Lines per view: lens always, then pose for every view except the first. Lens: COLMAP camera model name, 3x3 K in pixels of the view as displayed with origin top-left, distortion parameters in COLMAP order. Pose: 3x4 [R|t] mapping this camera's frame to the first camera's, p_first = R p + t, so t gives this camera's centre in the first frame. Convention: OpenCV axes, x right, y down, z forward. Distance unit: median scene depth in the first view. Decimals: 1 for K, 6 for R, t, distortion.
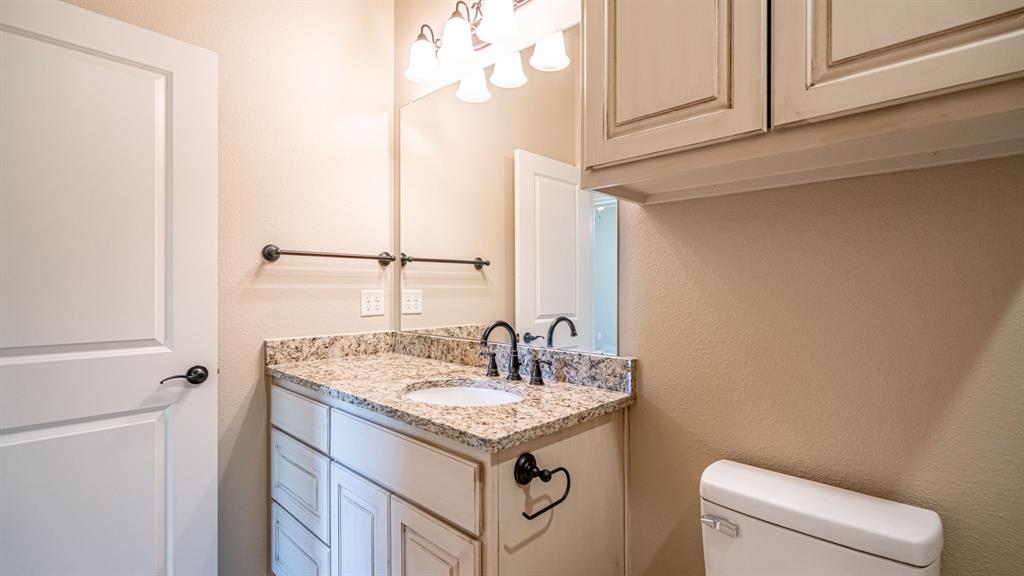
lens RADIAL K [[470.3, 0, 512.4], [0, 470.3, 288.8], [0, 0, 1]] dist [-0.014905, 0.004700]
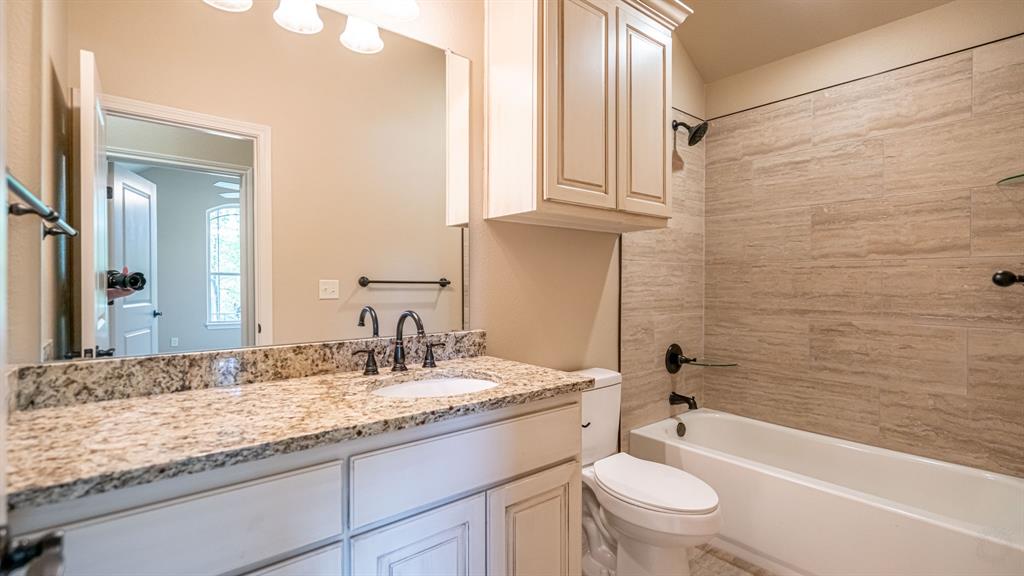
lens RADIAL K [[470.3, 0, 513.0], [0, 470.3, 288.0], [0, 0, 1]] dist [-0.014905, 0.004700]
pose [[0.108653, -0.012839, 0.993997, -1.014815], [-0.003994, 0.999903, 0.013352, 0.007019], [-0.994072, -0.005421, 0.108592, 0.709265]]
